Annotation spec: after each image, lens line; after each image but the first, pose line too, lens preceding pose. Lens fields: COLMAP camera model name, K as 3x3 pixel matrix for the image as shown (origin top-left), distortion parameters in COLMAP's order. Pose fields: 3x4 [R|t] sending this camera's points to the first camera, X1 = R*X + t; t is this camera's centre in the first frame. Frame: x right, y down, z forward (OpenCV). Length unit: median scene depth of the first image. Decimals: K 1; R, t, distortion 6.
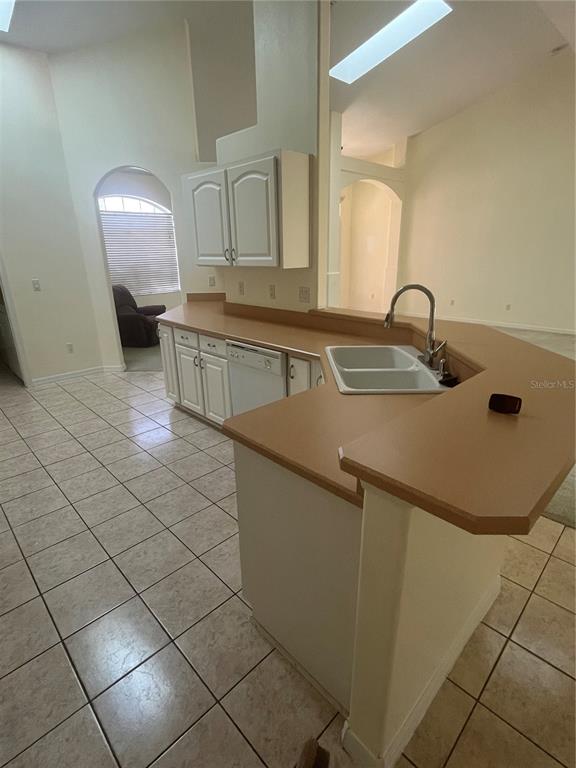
lens RADIAL K [[388.3, 0, 288.0], [0, 388.3, 384.0], [0, 0, 1]] dist [-0.001890, -0.000222]
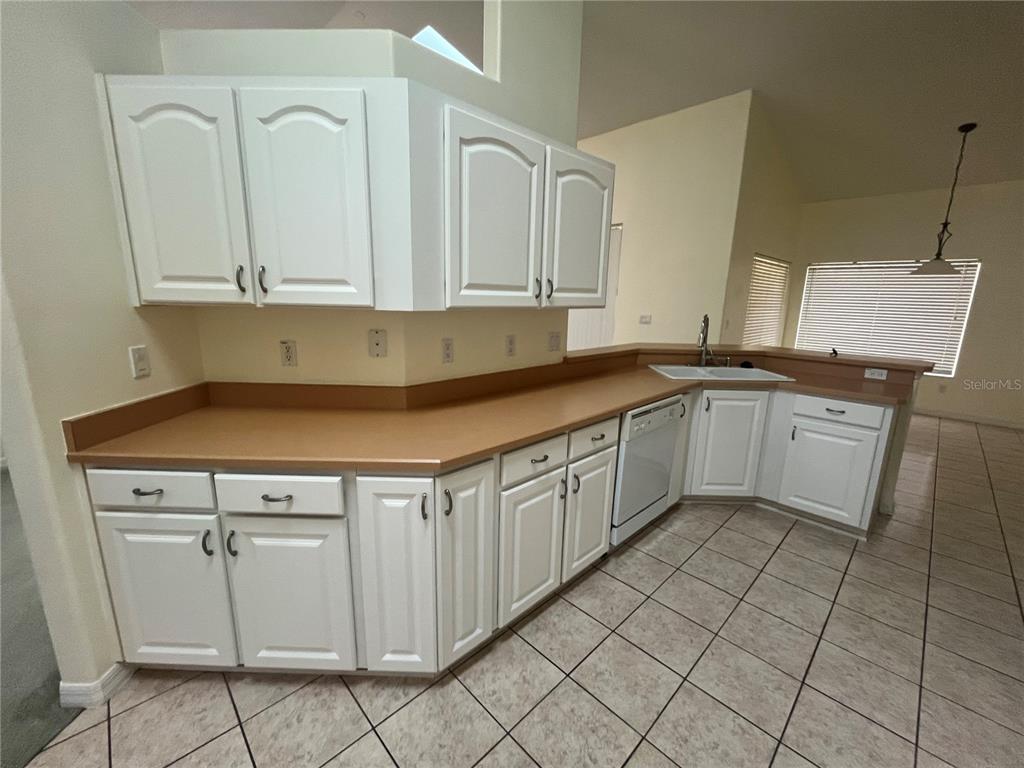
lens RADIAL K [[419.5, 0, 512.0], [0, 419.5, 384.0], [0, 0, 1]] dist [-0.000878, 0.000107]
pose [[0.001472, -0.197338, 0.980334, -0.801001], [0.303188, 0.934280, 0.187612, -0.333067], [-0.952930, 0.296950, 0.061206, 1.053914]]
